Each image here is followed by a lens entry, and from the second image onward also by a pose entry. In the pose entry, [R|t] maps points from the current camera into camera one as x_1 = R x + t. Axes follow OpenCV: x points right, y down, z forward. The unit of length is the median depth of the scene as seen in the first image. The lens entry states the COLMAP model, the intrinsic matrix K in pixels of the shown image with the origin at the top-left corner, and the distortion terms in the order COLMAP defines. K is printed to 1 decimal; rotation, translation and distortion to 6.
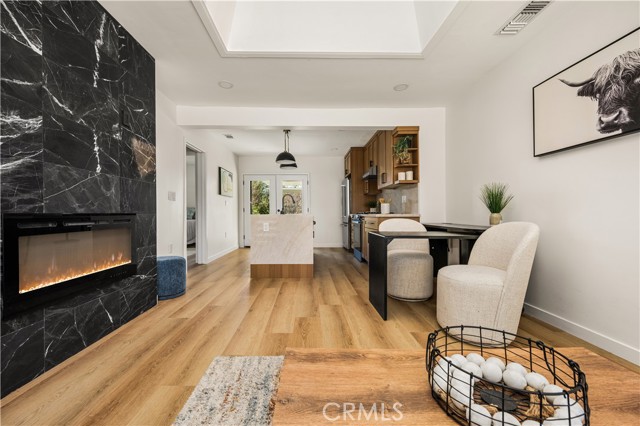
lens RADIAL K [[269.7, 0, 316.3], [0, 269.7, 216.8], [0, 0, 1]] dist [0.000763, -0.002263]
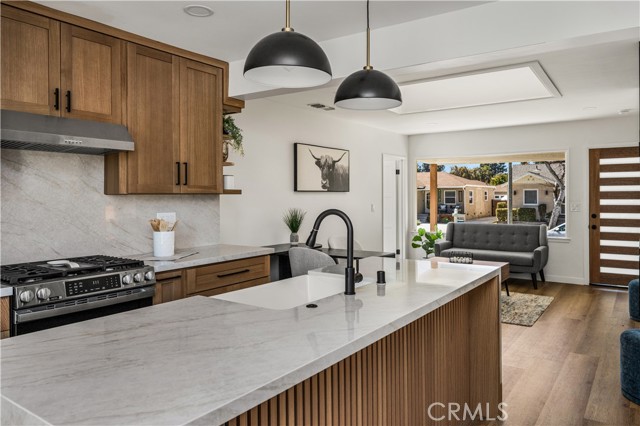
lens RADIAL K [[451.2, 0, 338.0], [0, 451.2, 192.5], [0, 0, 1]] dist [-0.001287, -0.002475]
pose [[-0.817365, 0.009180, 0.576047, -0.848027], [0.010587, 0.999944, -0.000913, -0.240155], [-0.576023, 0.005353, -0.817416, 3.205903]]
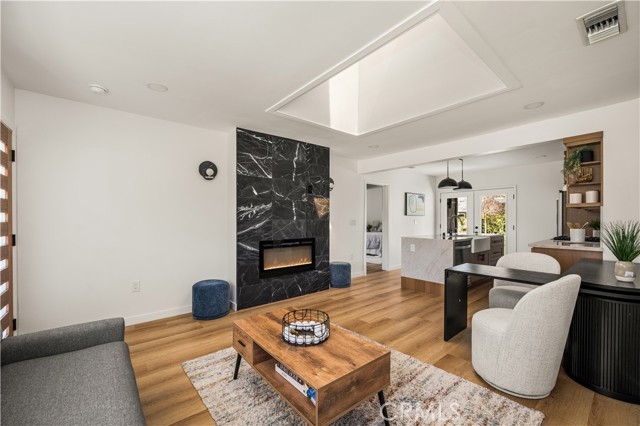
lens RADIAL K [[269.7, 0, 309.6], [0, 269.7, 223.5], [0, 0, 1]] dist [0.000763, -0.002263]
pose [[0.607304, 0.013955, -0.794347, 0.908805], [-0.008412, 0.999903, 0.011134, -0.149494], [0.794425, -0.000080, 0.607362, -0.198878]]
